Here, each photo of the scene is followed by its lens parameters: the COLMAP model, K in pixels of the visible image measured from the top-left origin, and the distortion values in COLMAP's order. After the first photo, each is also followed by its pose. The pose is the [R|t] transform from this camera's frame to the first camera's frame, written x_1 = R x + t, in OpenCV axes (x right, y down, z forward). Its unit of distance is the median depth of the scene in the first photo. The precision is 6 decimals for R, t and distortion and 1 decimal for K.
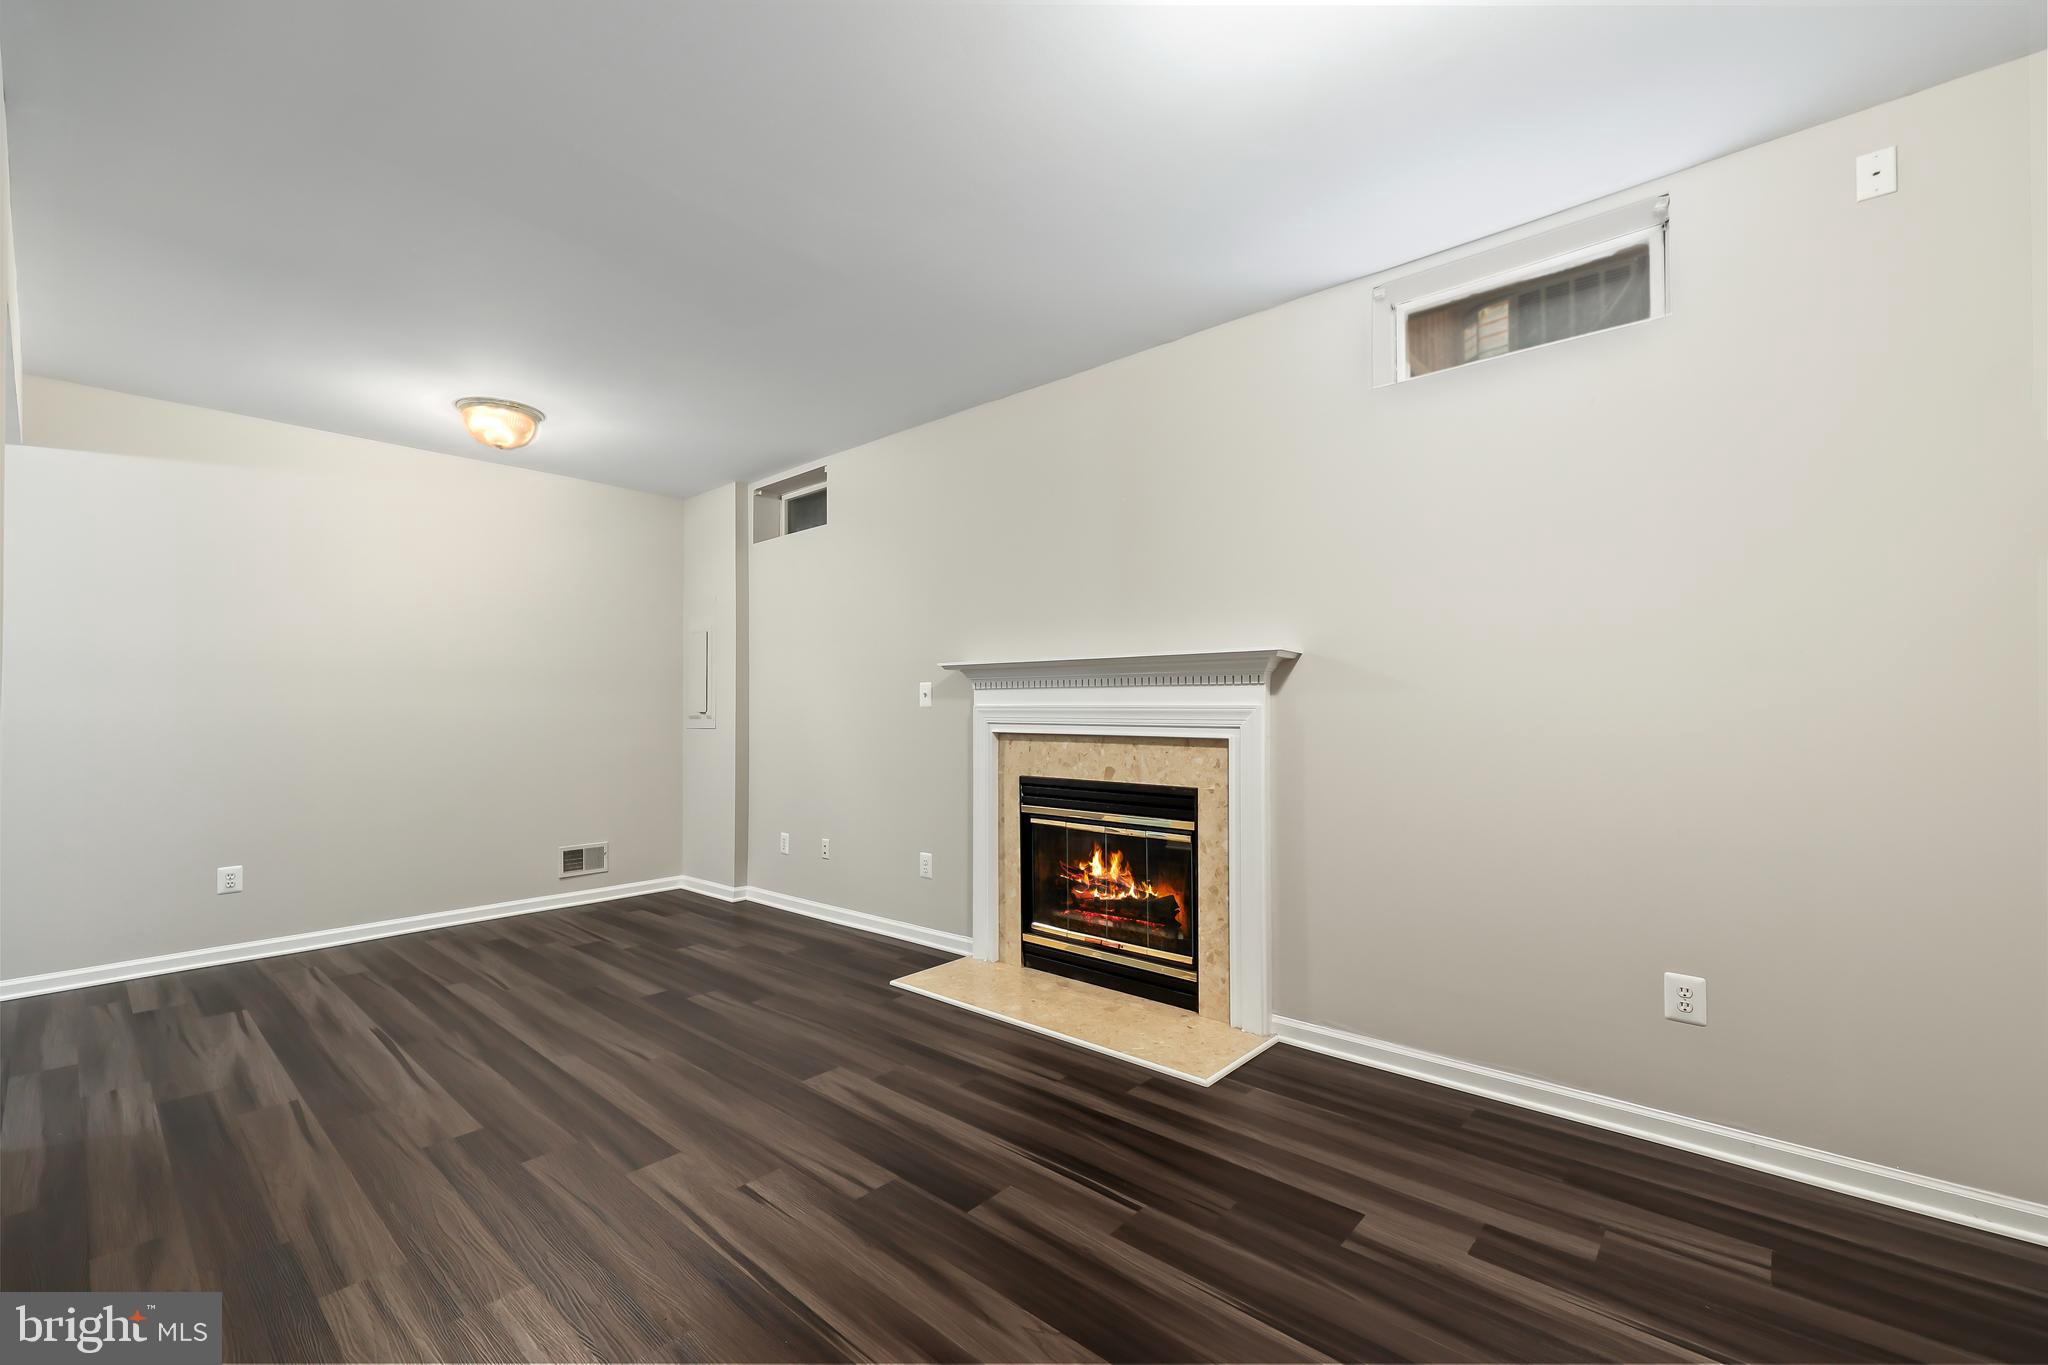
lens RADIAL K [[838.4, 0, 1021.3], [0, 838.4, 684.9], [0, 0, 1]] dist [-0.001101, 0.001332]
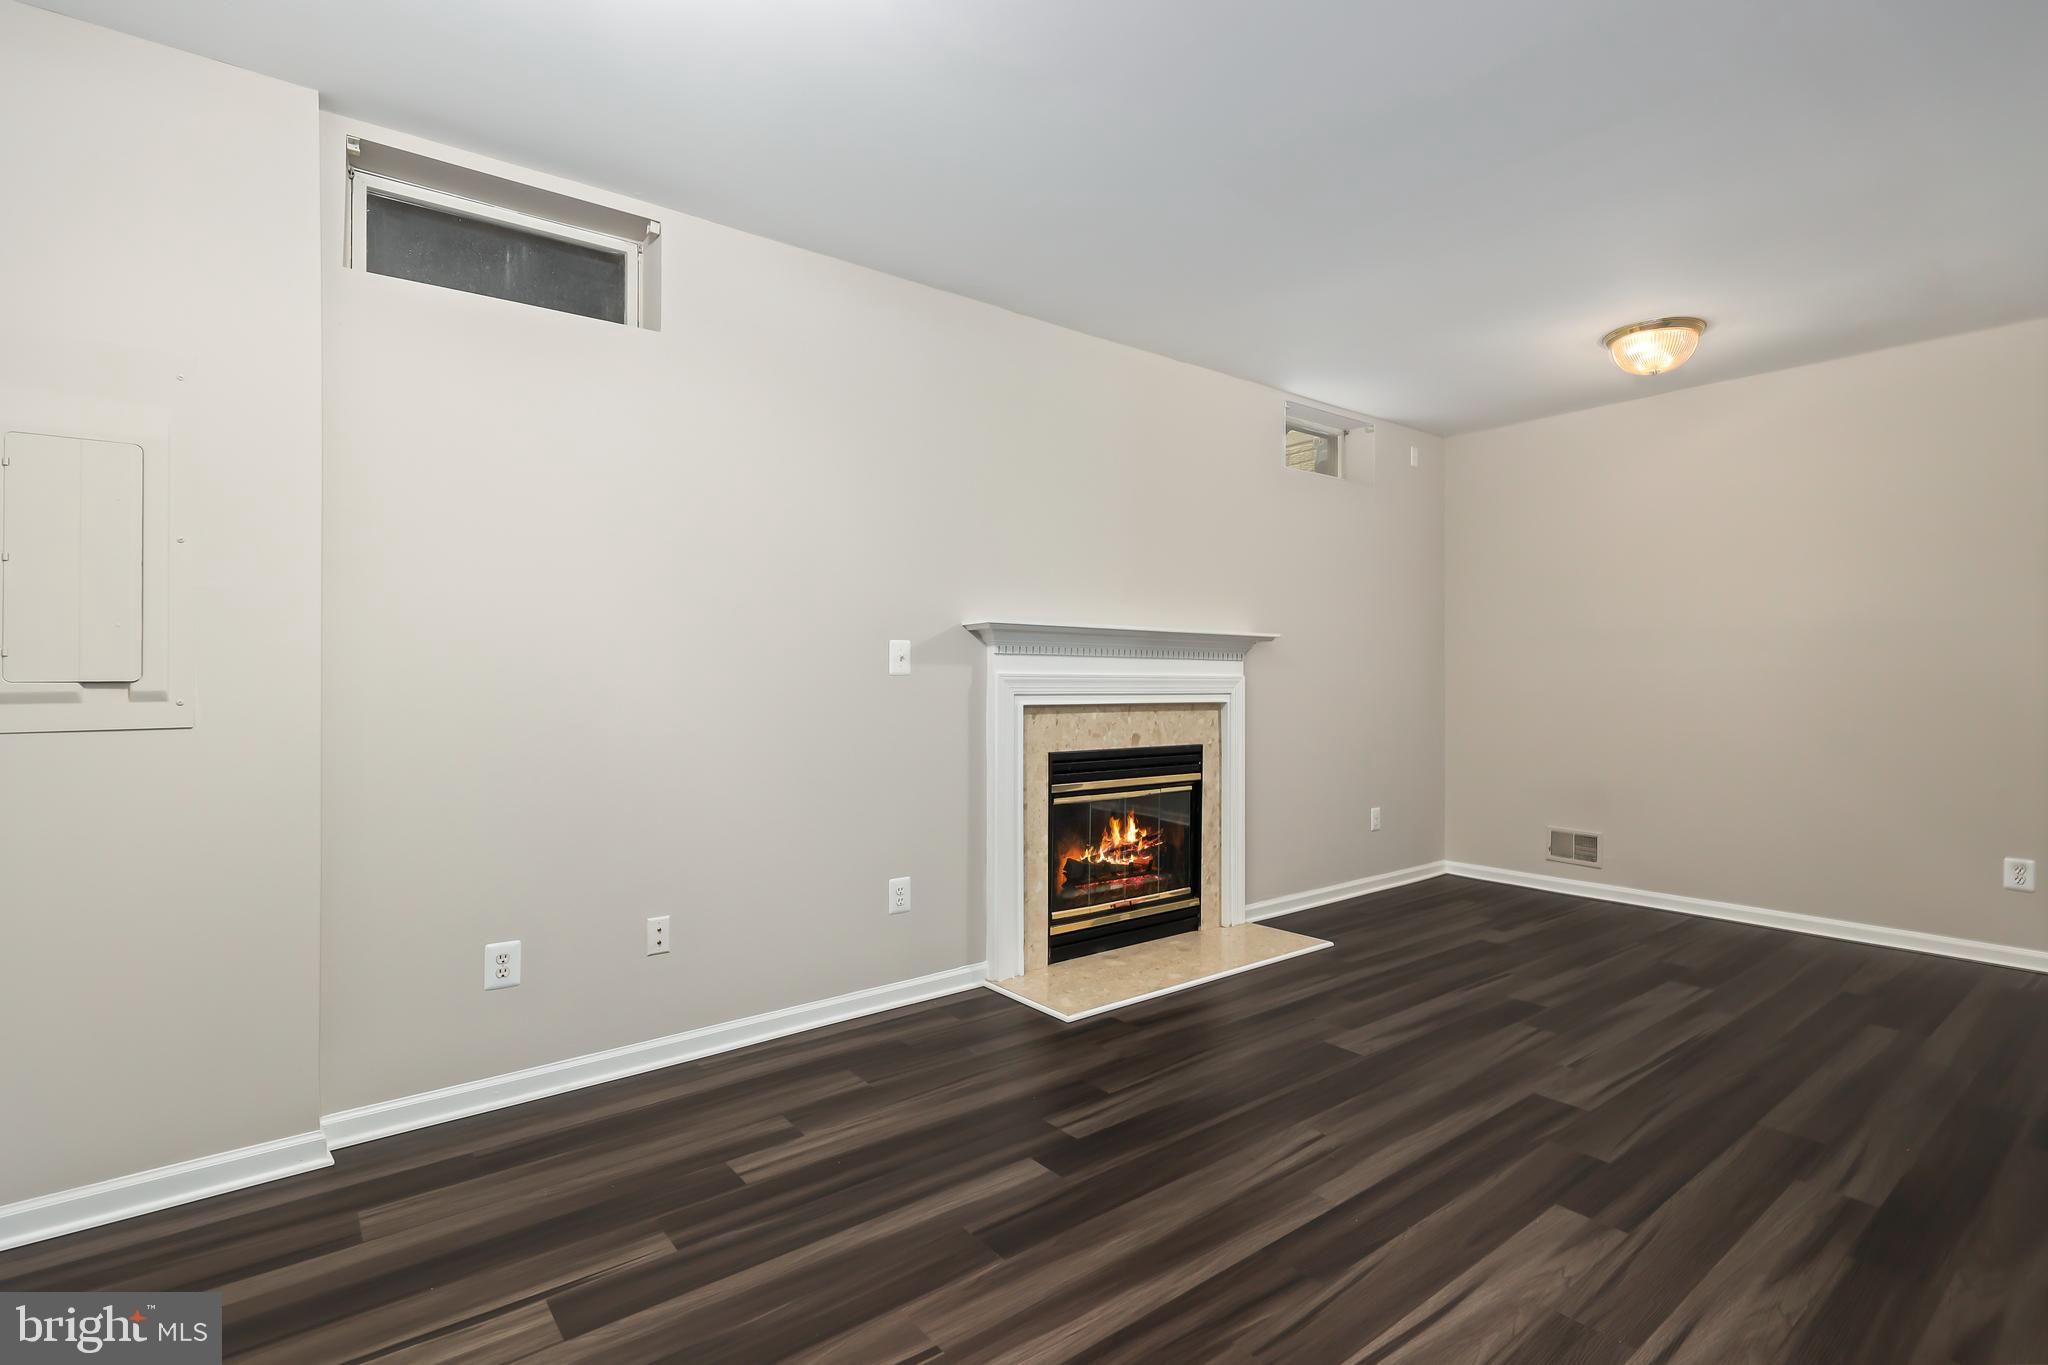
lens RADIAL K [[993.6, 0, 1005.4], [0, 993.6, 673.7], [0, 0, 1]] dist [-0.005933, 0.010430]
pose [[0.184521, 0.004951, 0.982816, -1.157626], [-0.034586, 0.999401, 0.001458, 0.026477], [-0.982220, -0.034260, 0.184581, 0.939787]]
